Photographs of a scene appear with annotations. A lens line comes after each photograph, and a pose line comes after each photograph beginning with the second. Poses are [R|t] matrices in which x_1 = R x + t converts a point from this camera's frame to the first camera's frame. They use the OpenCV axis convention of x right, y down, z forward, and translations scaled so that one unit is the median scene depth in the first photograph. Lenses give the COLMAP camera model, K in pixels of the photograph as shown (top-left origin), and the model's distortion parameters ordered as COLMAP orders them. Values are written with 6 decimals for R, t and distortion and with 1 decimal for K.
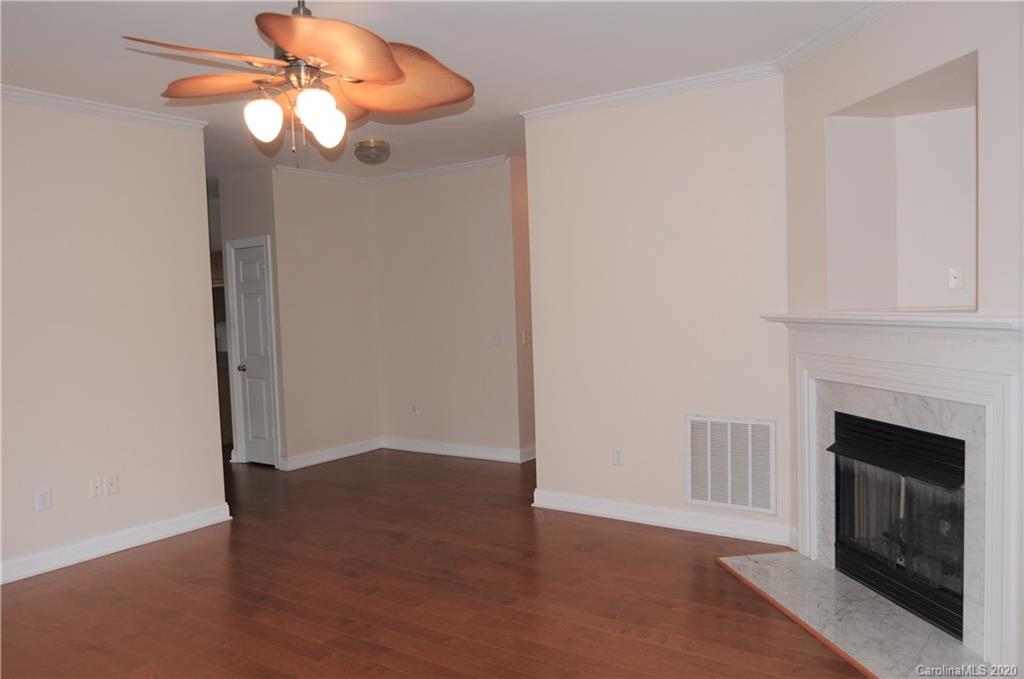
lens RADIAL K [[756.7, 0, 510.7], [0, 756.7, 344.0], [0, 0, 1]] dist [-0.019468, -0.001423]
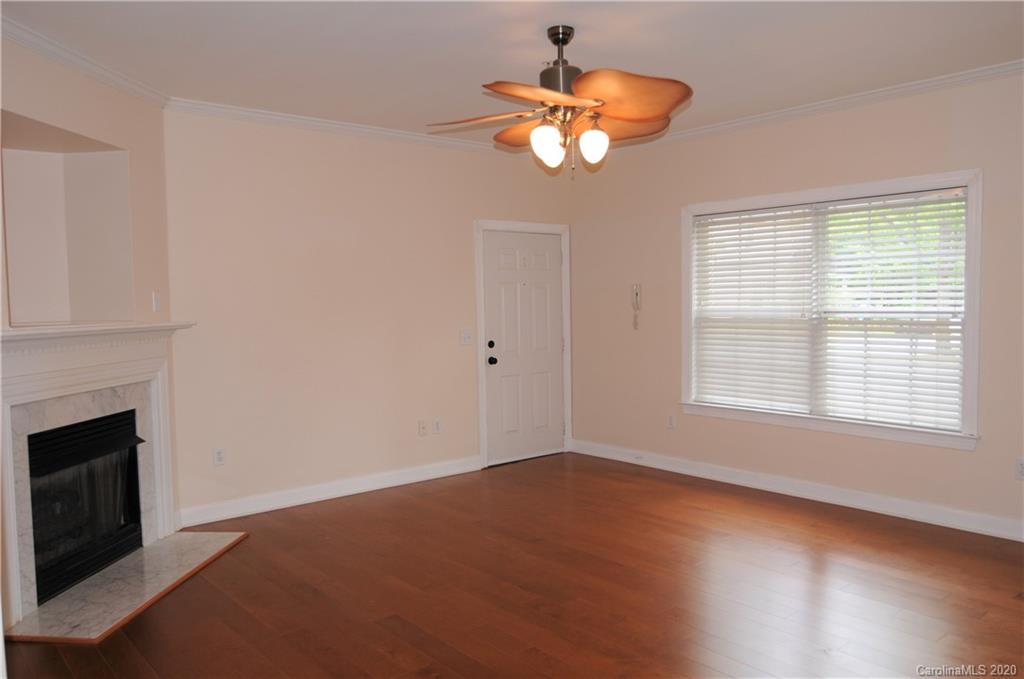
lens RADIAL K [[756.7, 0, 510.7], [0, 756.7, 344.0], [0, 0, 1]] dist [-0.019468, -0.001423]
pose [[-0.967476, 0.021432, 0.252054, -0.337079], [0.048847, 0.993479, 0.103017, -0.078867], [-0.248203, 0.111979, -0.962214, 1.565849]]
